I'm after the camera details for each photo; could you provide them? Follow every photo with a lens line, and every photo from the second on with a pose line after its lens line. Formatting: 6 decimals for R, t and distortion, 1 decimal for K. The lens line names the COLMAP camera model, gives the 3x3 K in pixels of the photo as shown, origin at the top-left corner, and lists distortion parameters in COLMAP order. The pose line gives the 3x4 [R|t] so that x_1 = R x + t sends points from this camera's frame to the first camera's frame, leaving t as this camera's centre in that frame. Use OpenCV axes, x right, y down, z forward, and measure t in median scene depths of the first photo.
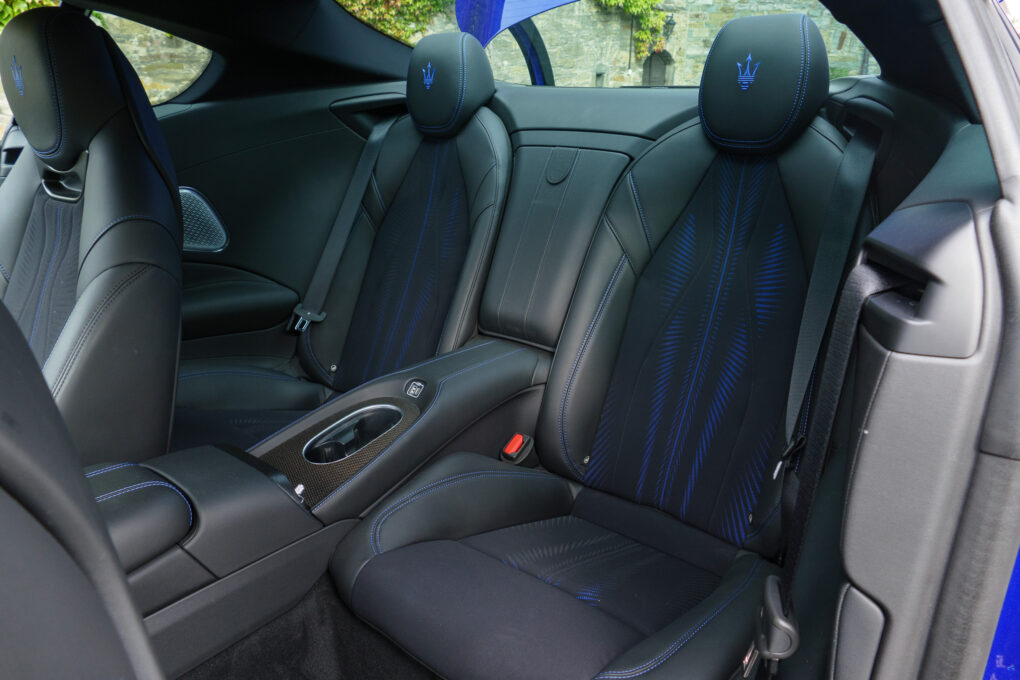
lens RADIAL K [[731.5, 0, 510.0], [0, 731.5, 340.0], [0, 0, 1]] dist [-0.014089, 0.001834]
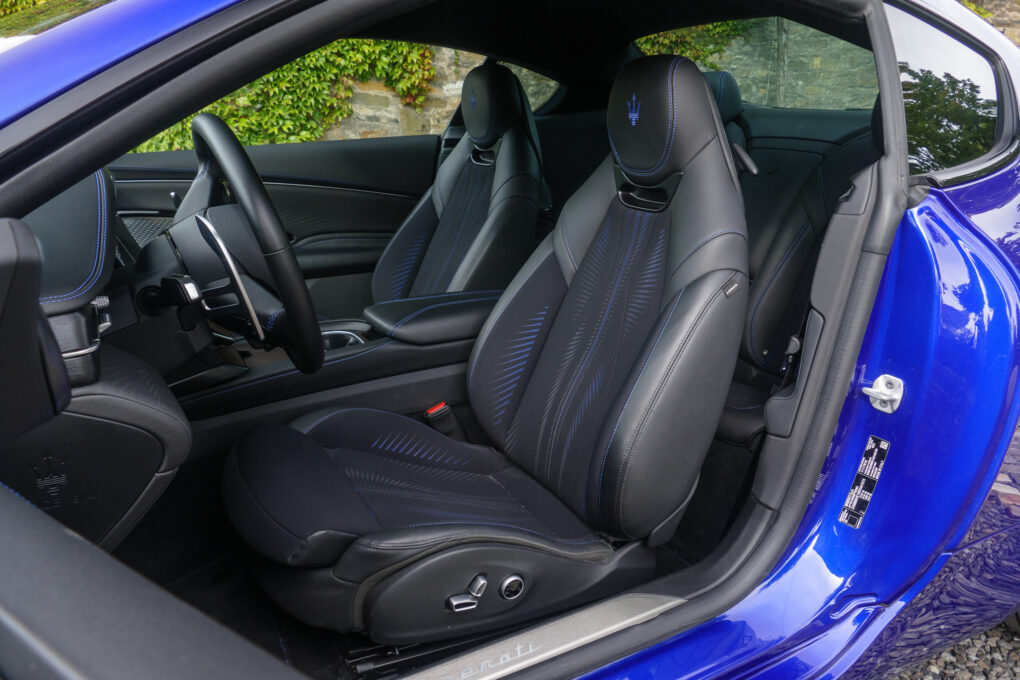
lens RADIAL K [[726.1, 0, 510.0], [0, 726.1, 340.0], [0, 0, 1]] dist [-0.003922, -0.001528]
pose [[0.928551, 0.124748, -0.349615, 0.014021], [-0.131298, 0.991330, 0.005006, 0.020634], [0.347208, 0.041256, 0.936880, -0.061971]]
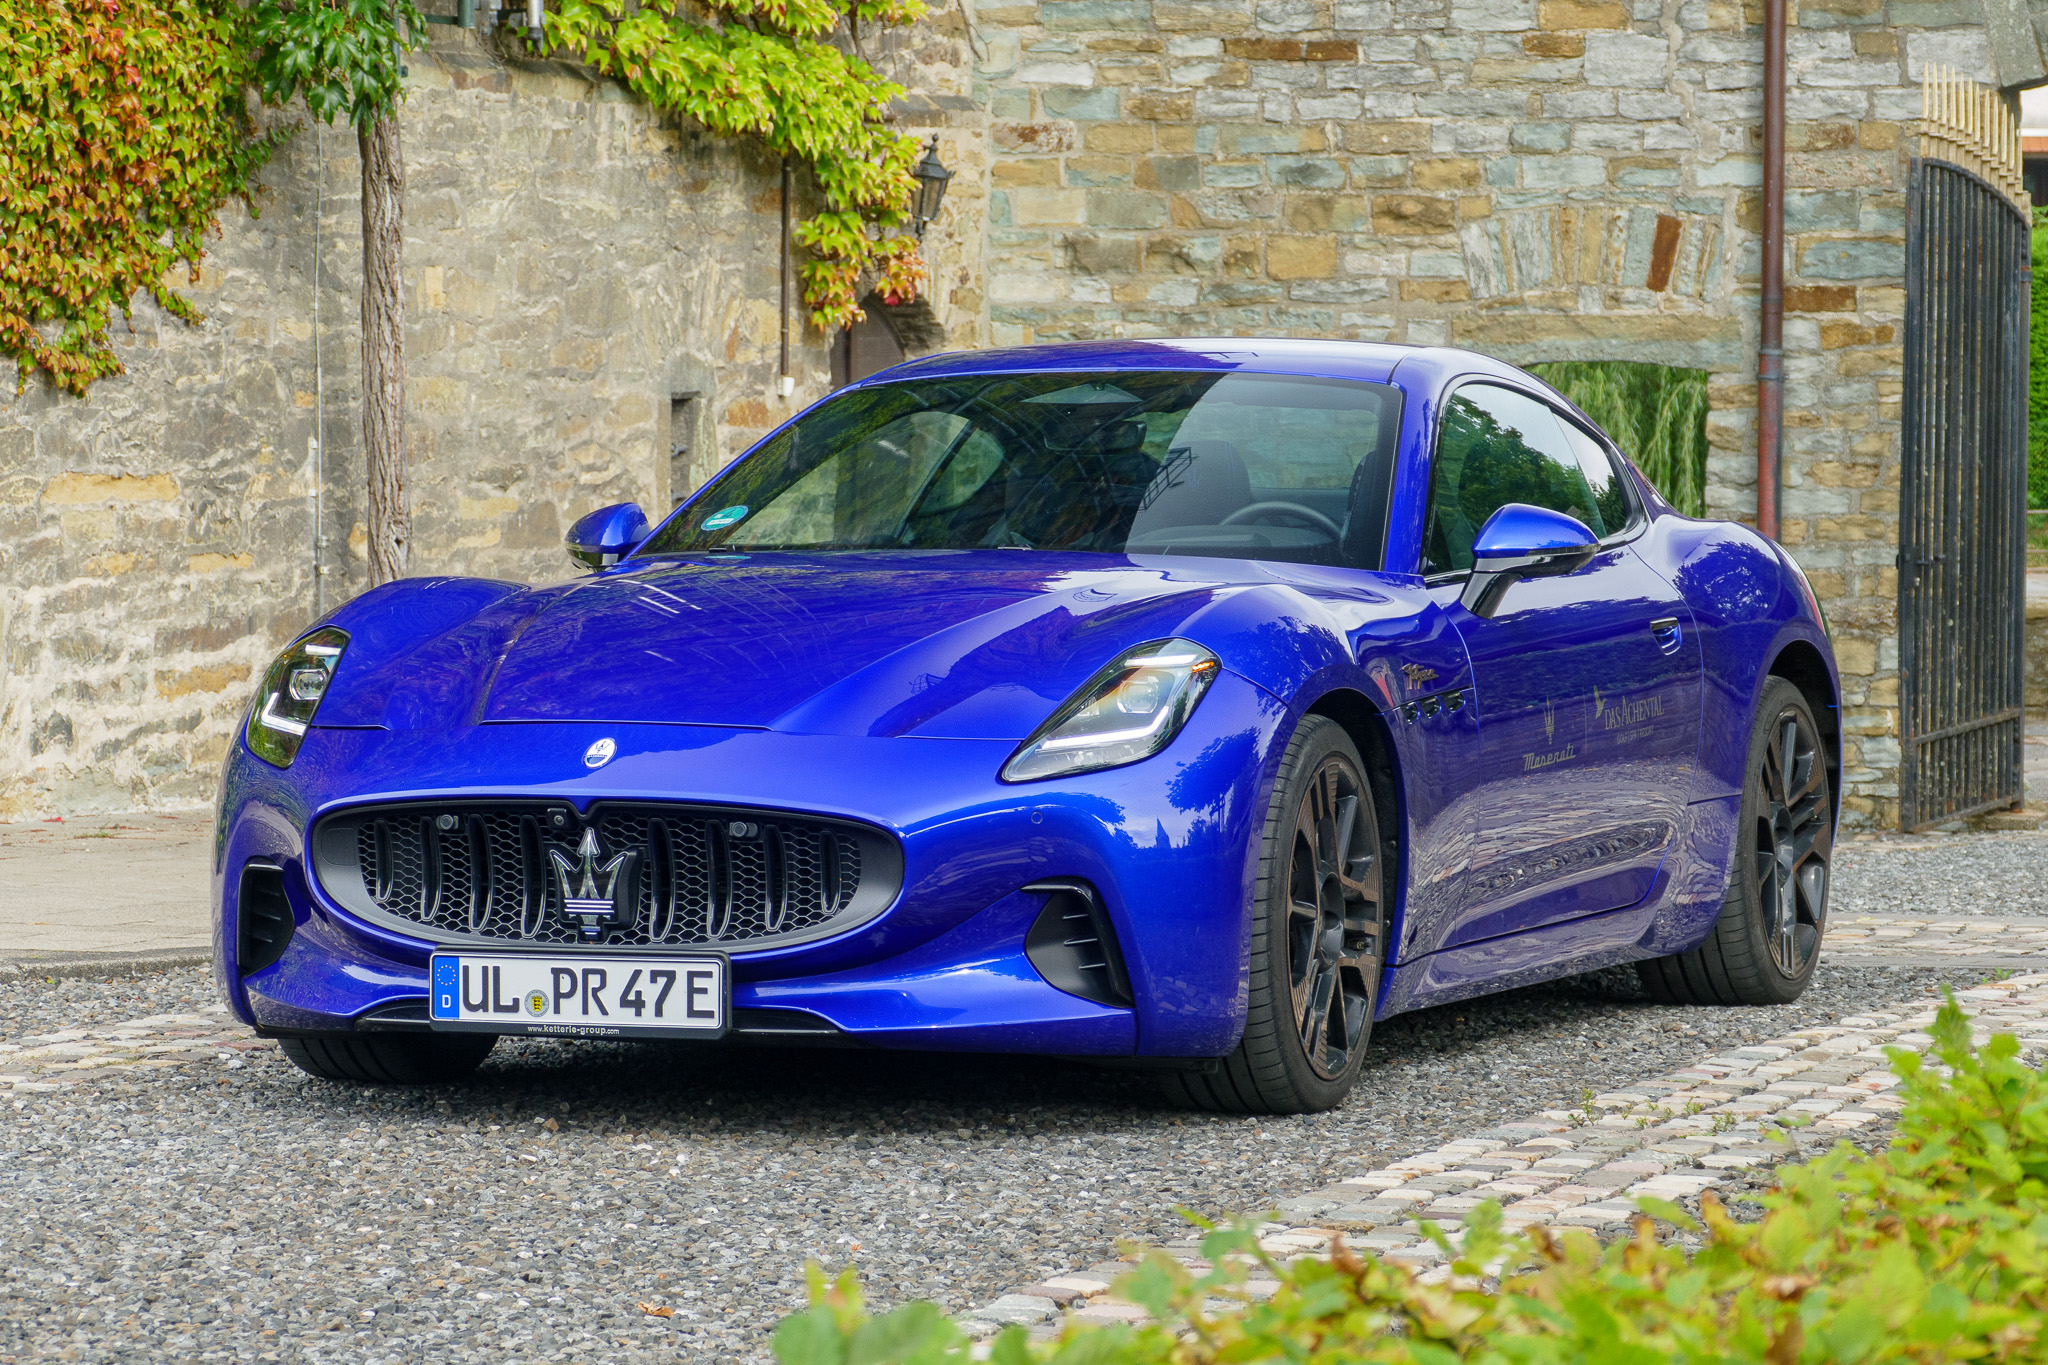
lens RADIAL K [[6574.0, 0, 1024.0], [0, 6574.0, 682.5], [0, 0, 1]] dist [0.191811, -1.935657]
pose [[0.960044, -0.013308, 0.279531, -0.362035], [0.094426, 0.955694, -0.278807, 0.314656], [-0.263435, 0.294063, 0.918765, -0.922646]]
